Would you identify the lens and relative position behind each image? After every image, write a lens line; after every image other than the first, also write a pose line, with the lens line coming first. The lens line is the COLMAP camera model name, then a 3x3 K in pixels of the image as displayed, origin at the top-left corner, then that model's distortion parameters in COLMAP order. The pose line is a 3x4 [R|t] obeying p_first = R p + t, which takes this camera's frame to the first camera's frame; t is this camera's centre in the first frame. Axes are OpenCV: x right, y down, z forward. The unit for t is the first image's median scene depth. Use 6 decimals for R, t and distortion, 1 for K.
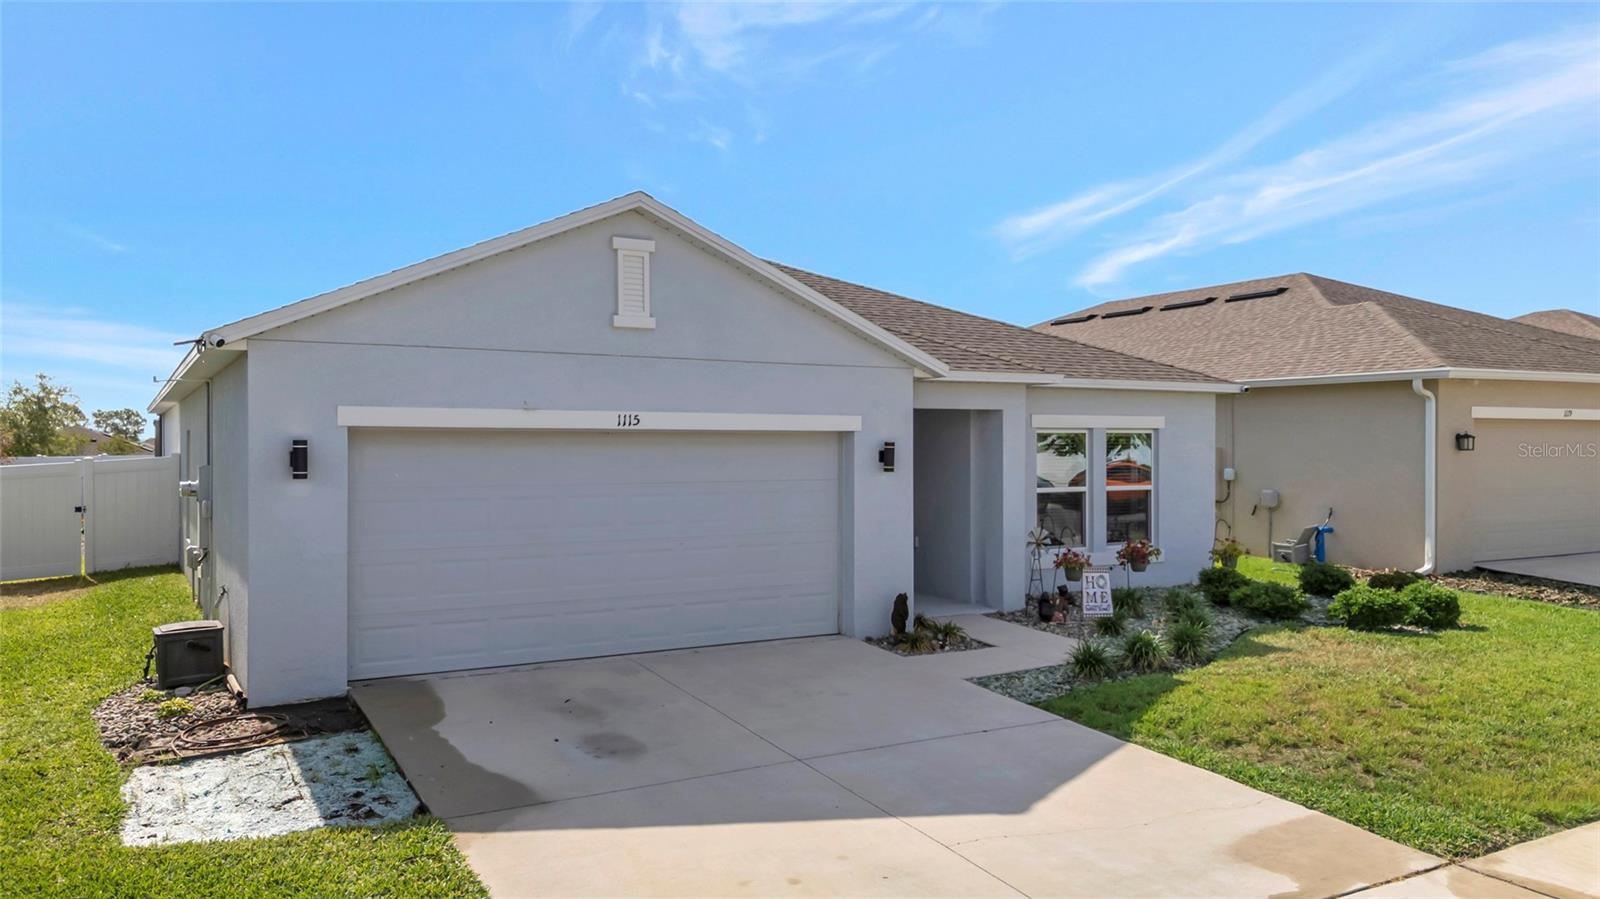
lens RADIAL K [[1168.5, 0, 796.2], [0, 1168.5, 455.4], [0, 0, 1]] dist [0.038793, -0.018786]
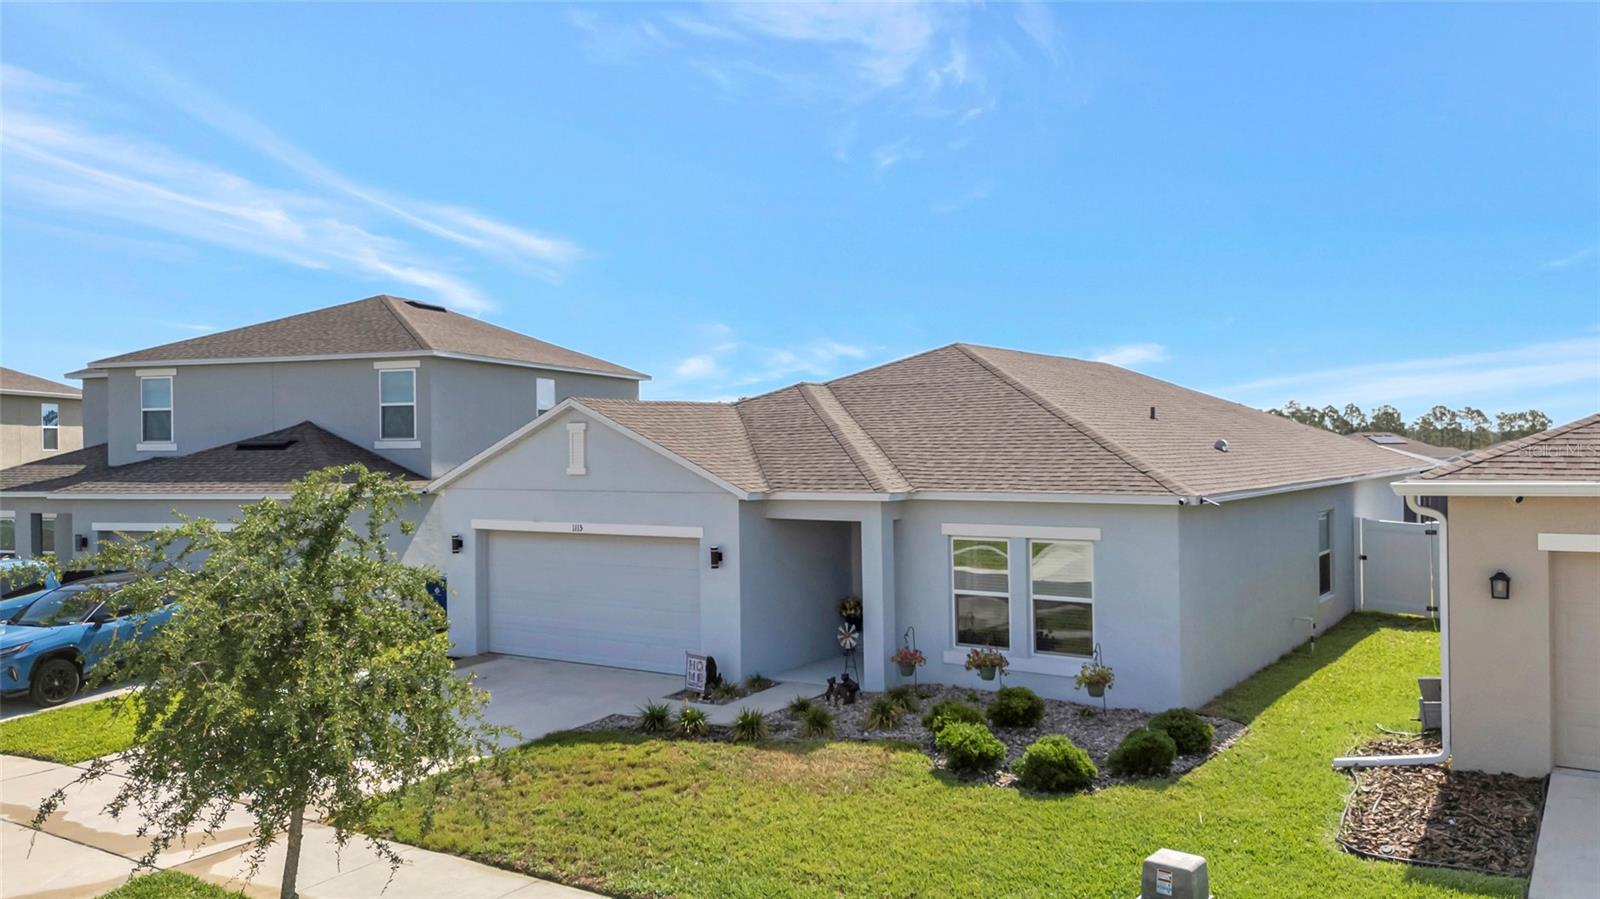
lens RADIAL K [[1168.5, 0, 816.0], [0, 1168.5, 451.4], [0, 0, 1]] dist [0.038793, -0.018786]
pose [[0.444061, -0.003222, -0.895991, 1.381490], [0.003434, 0.999992, -0.001894, -0.123083], [0.895990, -0.002236, 0.444069, 0.499677]]
